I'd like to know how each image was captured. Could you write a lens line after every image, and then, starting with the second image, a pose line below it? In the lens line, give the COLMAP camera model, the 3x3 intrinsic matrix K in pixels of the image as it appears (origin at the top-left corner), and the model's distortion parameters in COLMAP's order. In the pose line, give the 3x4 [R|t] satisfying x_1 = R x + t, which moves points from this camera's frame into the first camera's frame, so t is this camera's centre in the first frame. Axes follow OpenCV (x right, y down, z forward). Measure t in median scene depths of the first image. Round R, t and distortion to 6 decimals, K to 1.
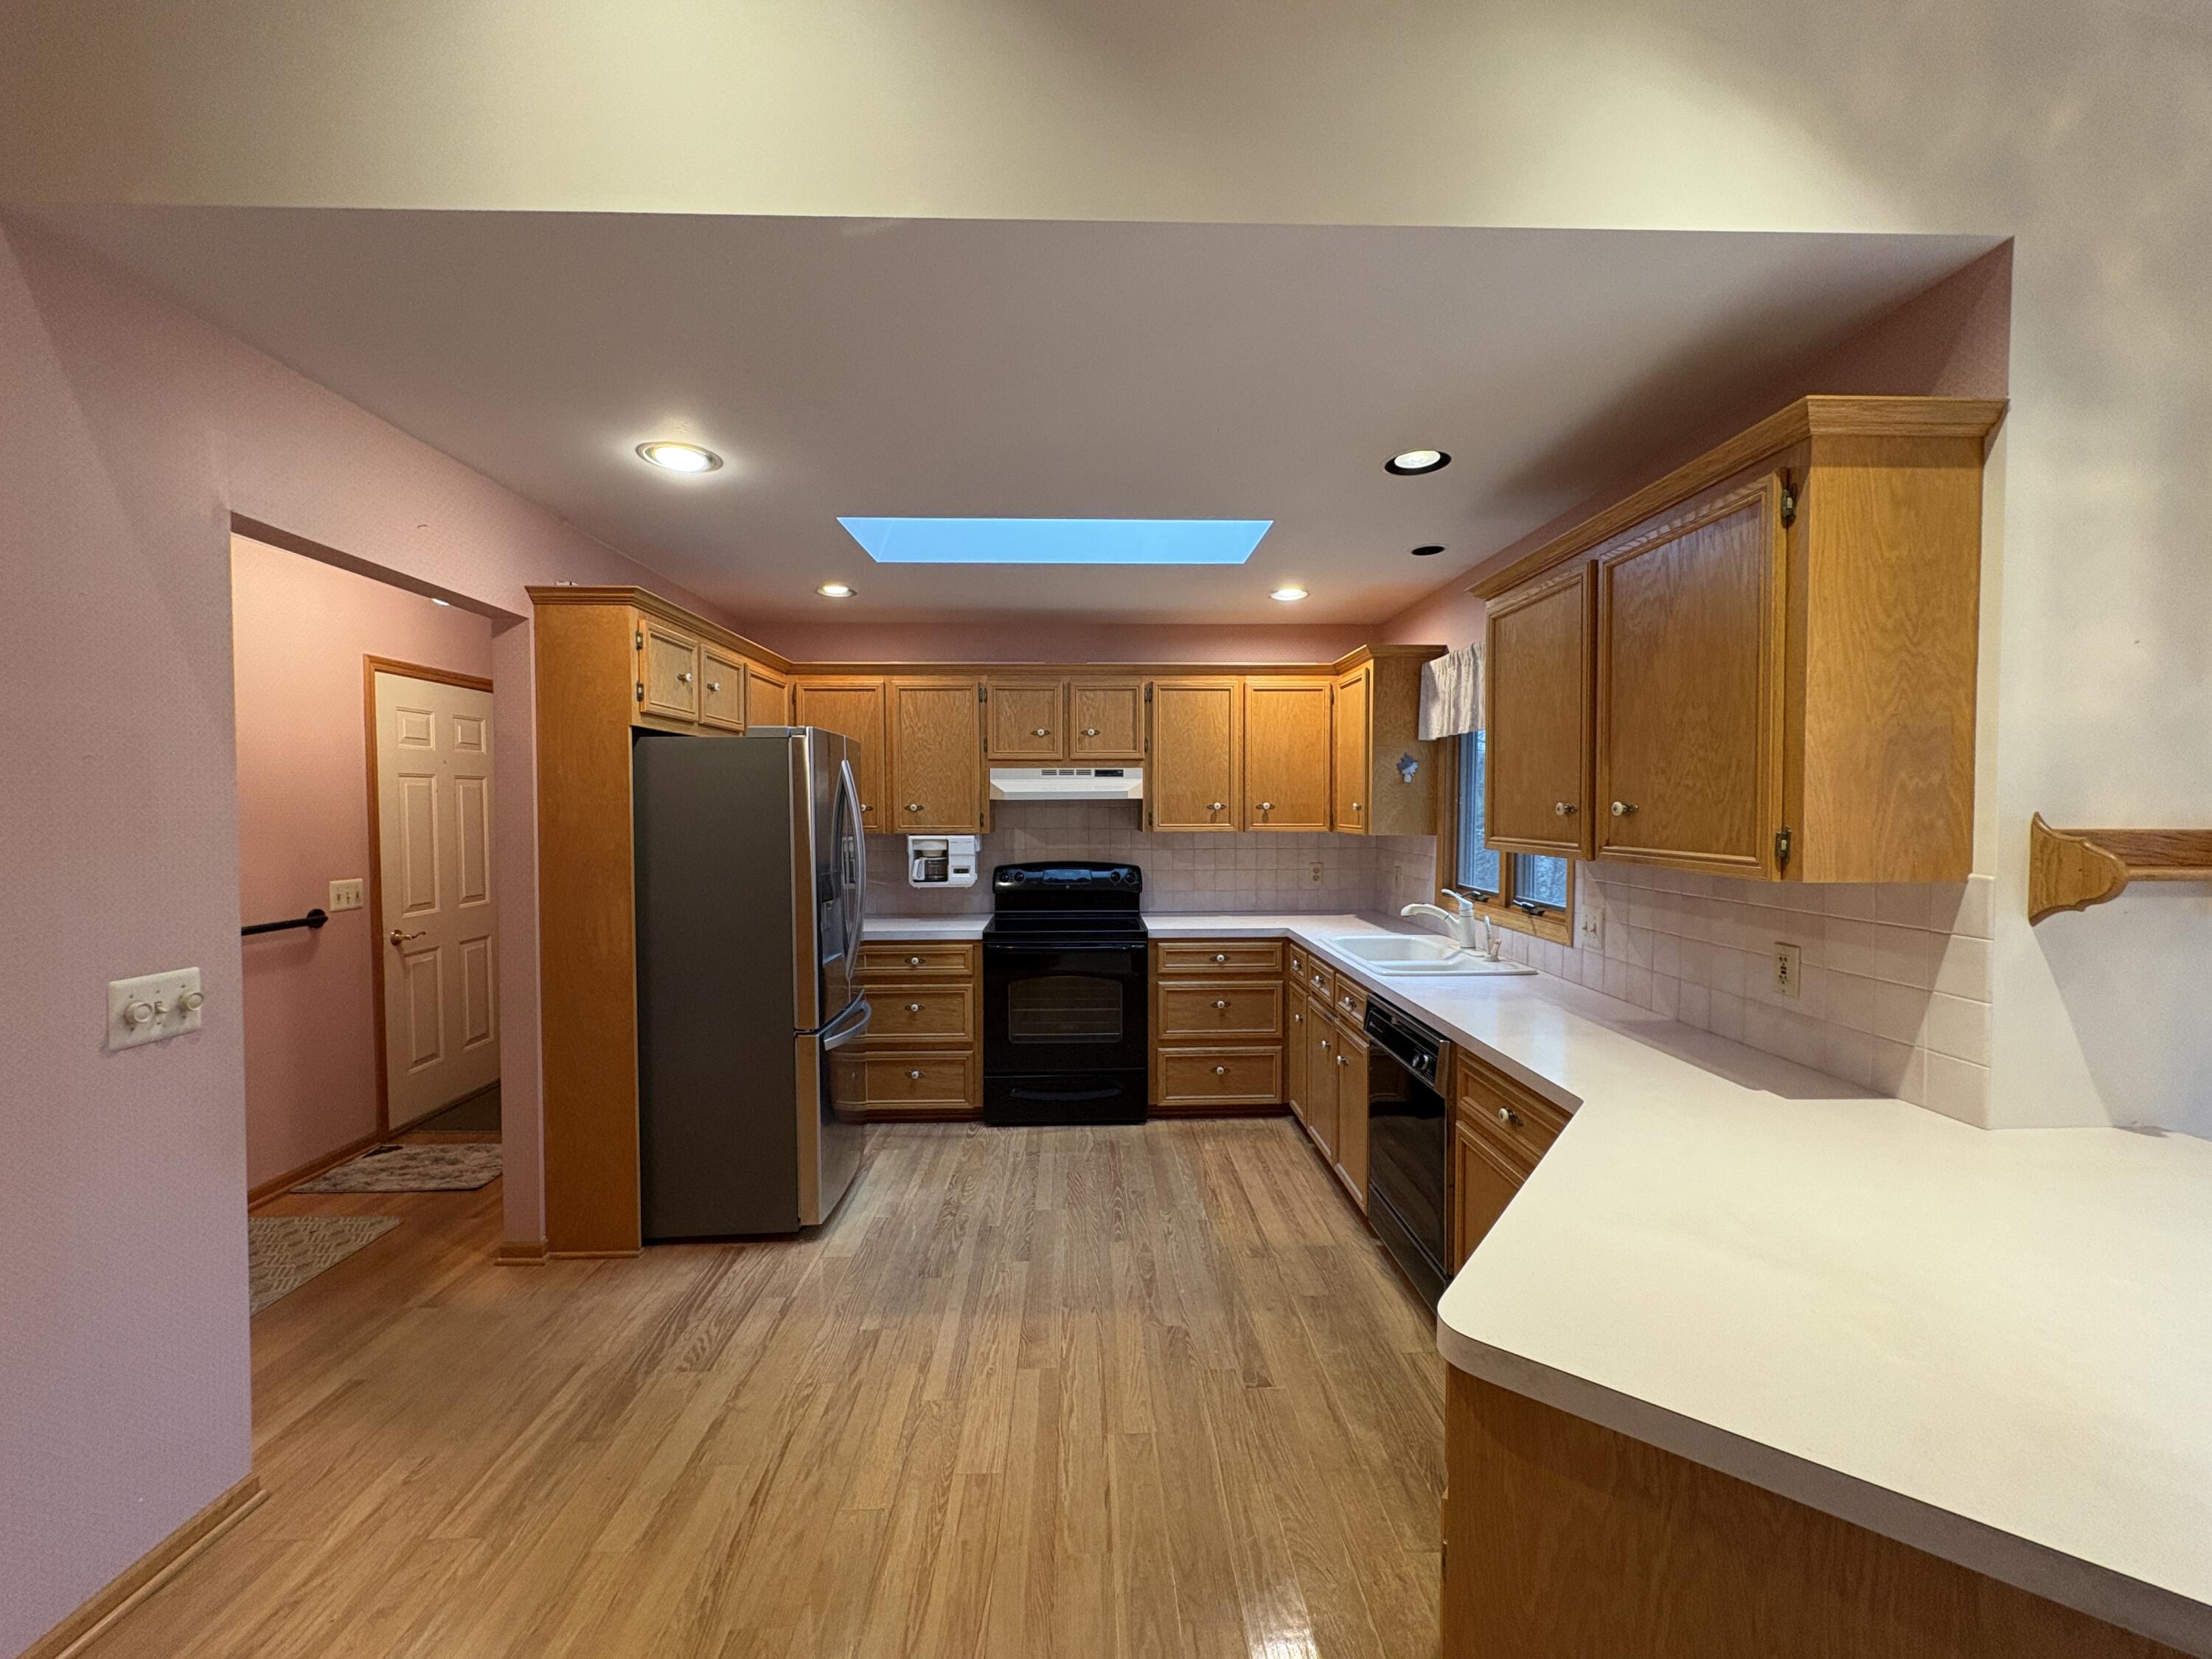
lens RADIAL K [[881.6, 0, 1109.1], [0, 881.6, 827.6], [0, 0, 1]] dist [-0.001410, 0.001487]
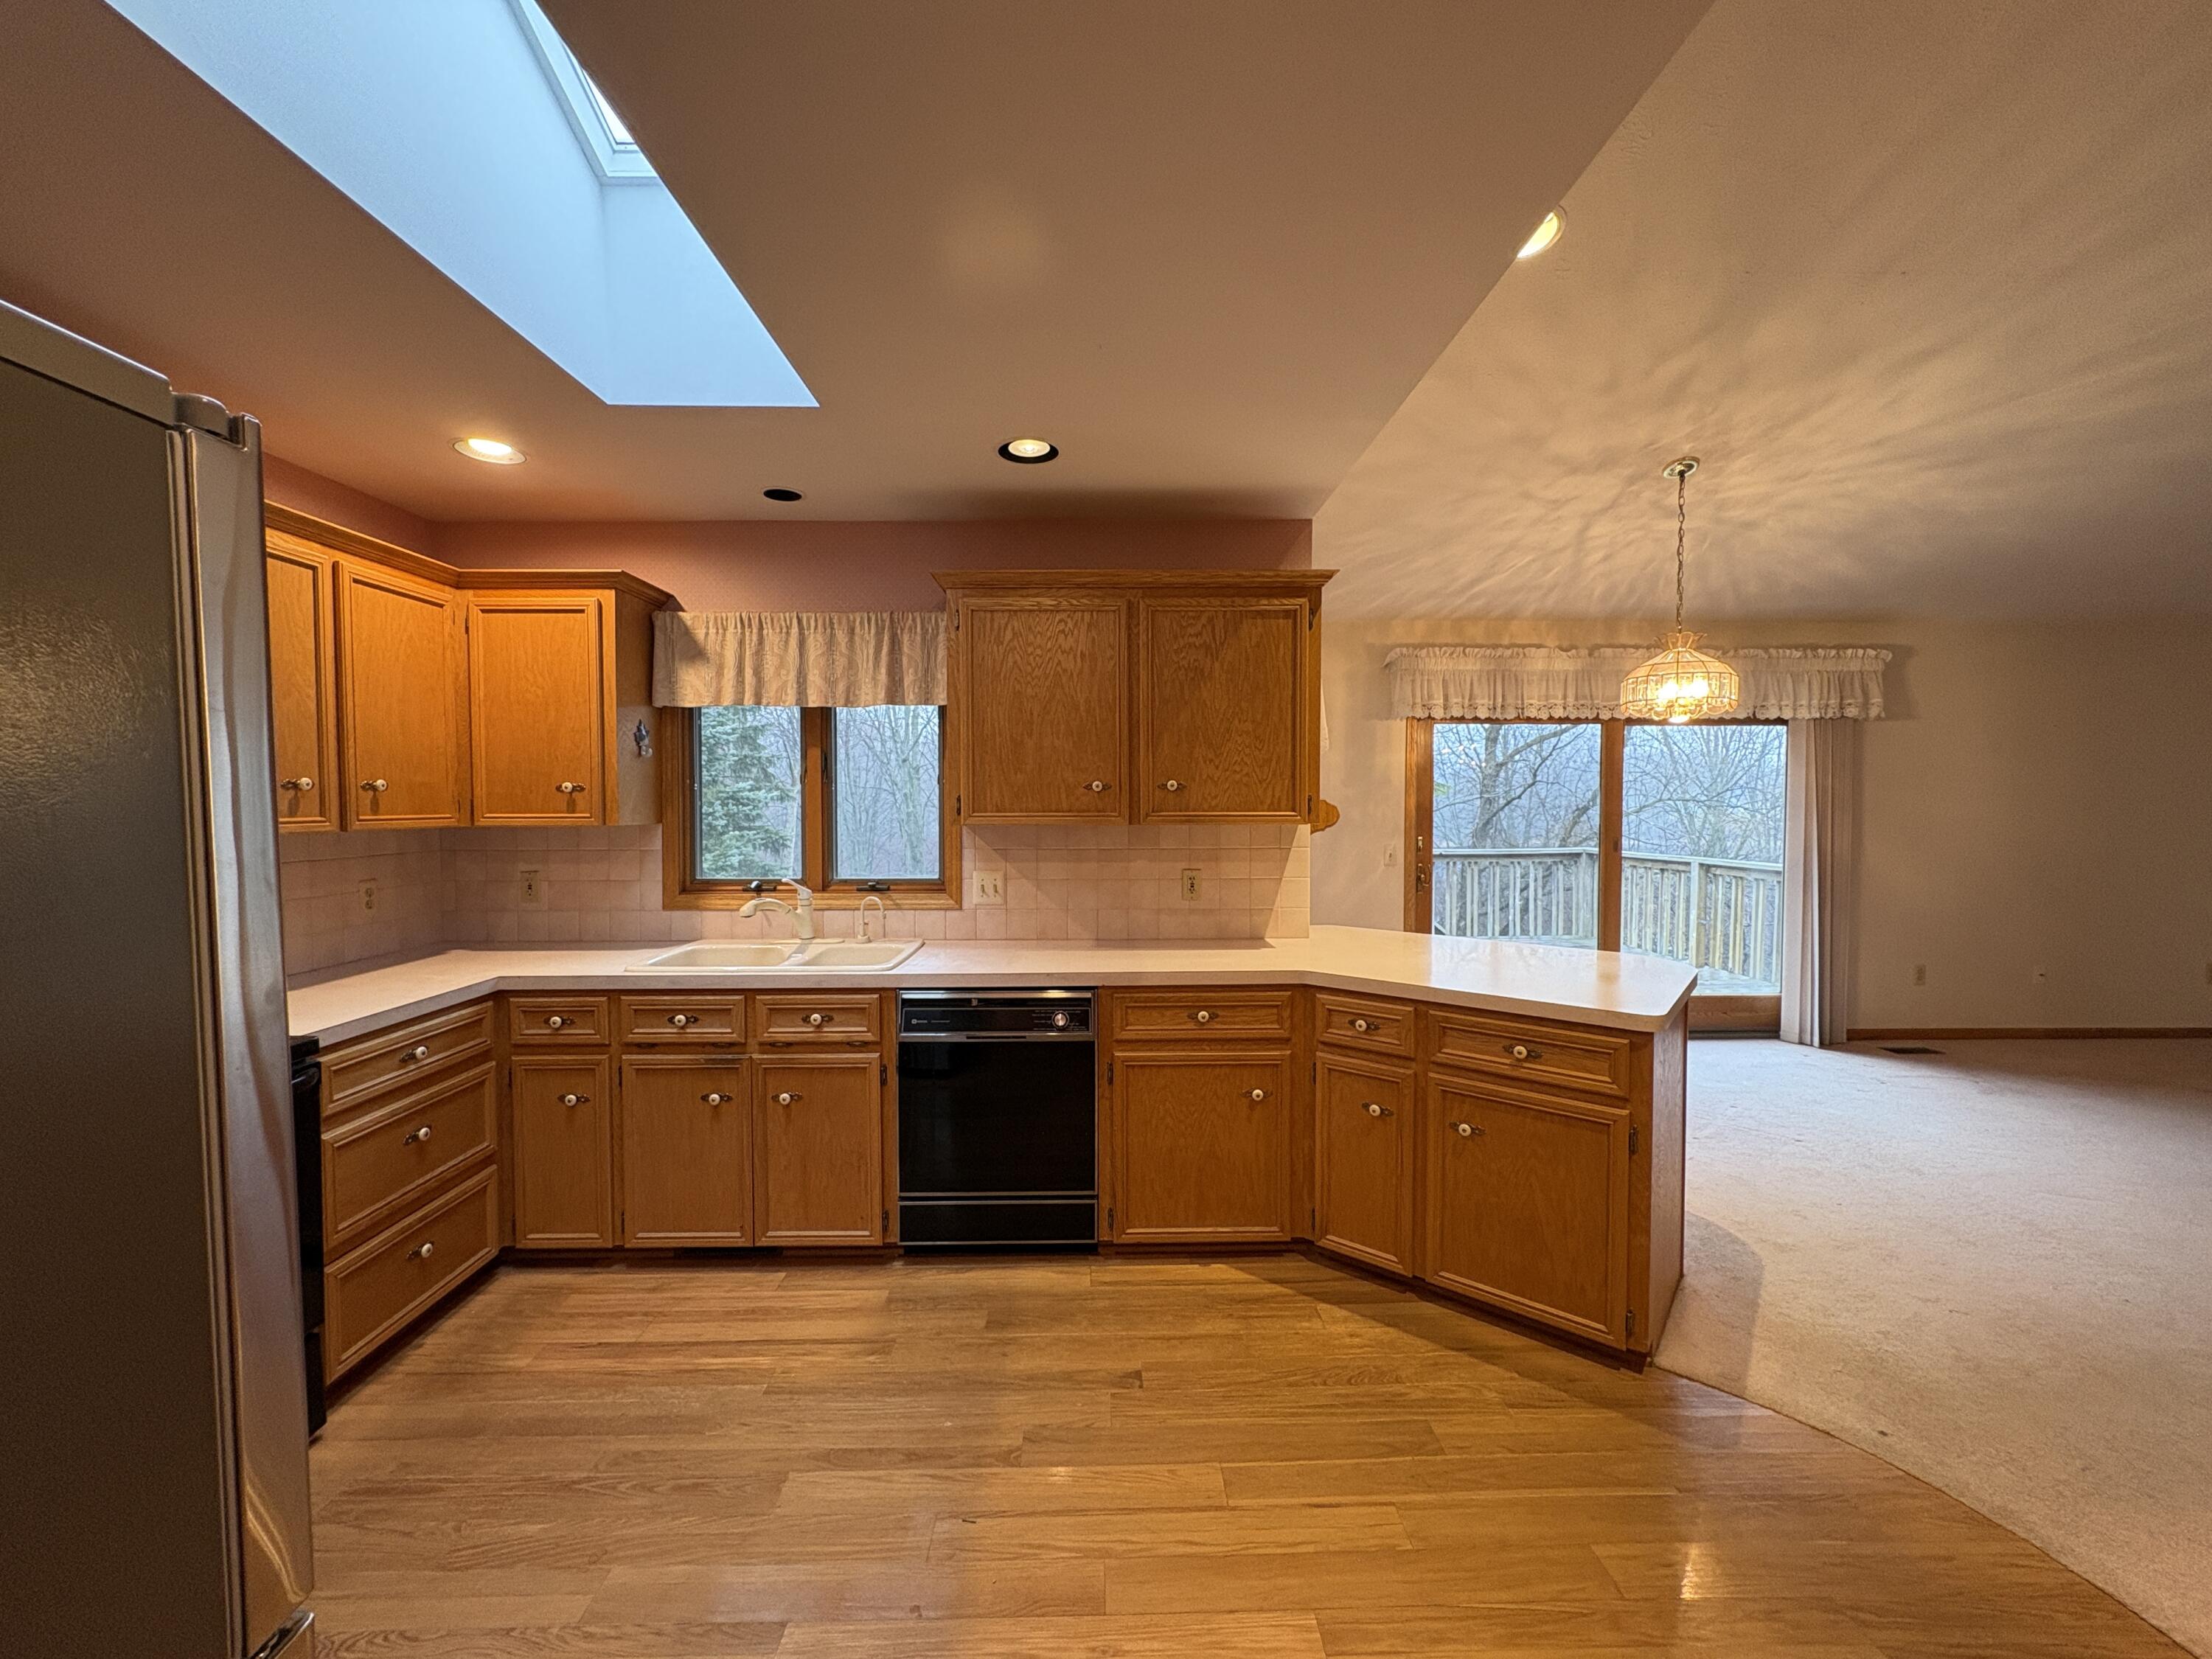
lens RADIAL K [[881.6, 0, 1104.6], [0, 881.6, 827.5], [0, 0, 1]] dist [-0.001410, 0.001487]
pose [[0.019967, -0.034577, 0.999203, -0.618863], [0.028319, 0.999020, 0.034005, -0.004446], [-0.999399, 0.027618, 0.020926, 0.798252]]
